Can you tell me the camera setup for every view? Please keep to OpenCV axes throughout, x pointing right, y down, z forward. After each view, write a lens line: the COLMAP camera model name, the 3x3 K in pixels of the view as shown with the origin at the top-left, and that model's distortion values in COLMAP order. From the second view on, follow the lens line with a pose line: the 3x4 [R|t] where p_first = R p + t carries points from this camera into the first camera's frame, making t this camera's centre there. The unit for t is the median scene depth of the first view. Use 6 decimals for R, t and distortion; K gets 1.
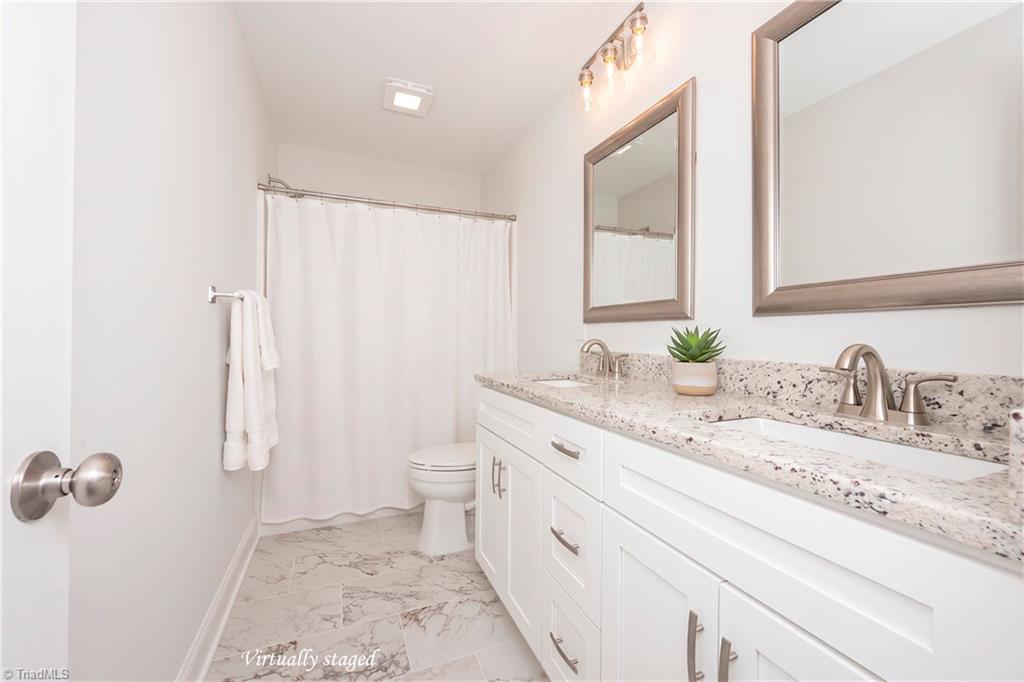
lens RADIAL K [[408.0, 0, 512.7], [0, 408.0, 330.5], [0, 0, 1]] dist [0.000329, -0.000141]
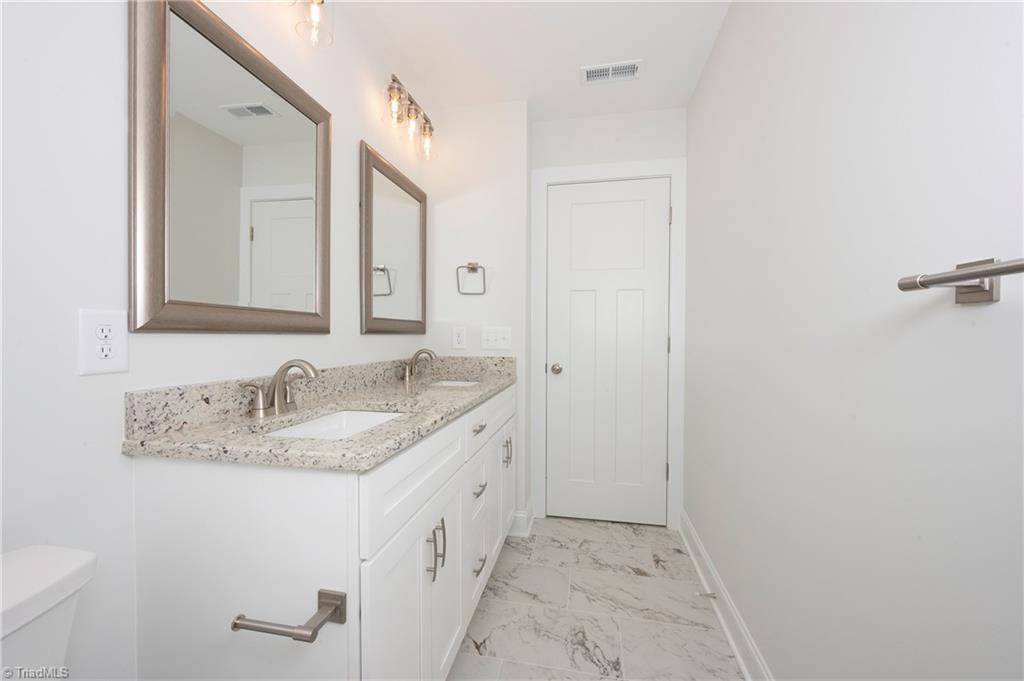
lens RADIAL K [[402.3, 0, 512.0], [0, 402.3, 340.5], [0, 0, 1]] dist [0.001445, -0.000415]
pose [[-0.824797, 0.032344, 0.564503, -0.569522], [0.035938, 0.999343, -0.004750, 0.011809], [-0.564286, 0.016369, -0.825417, 1.565409]]
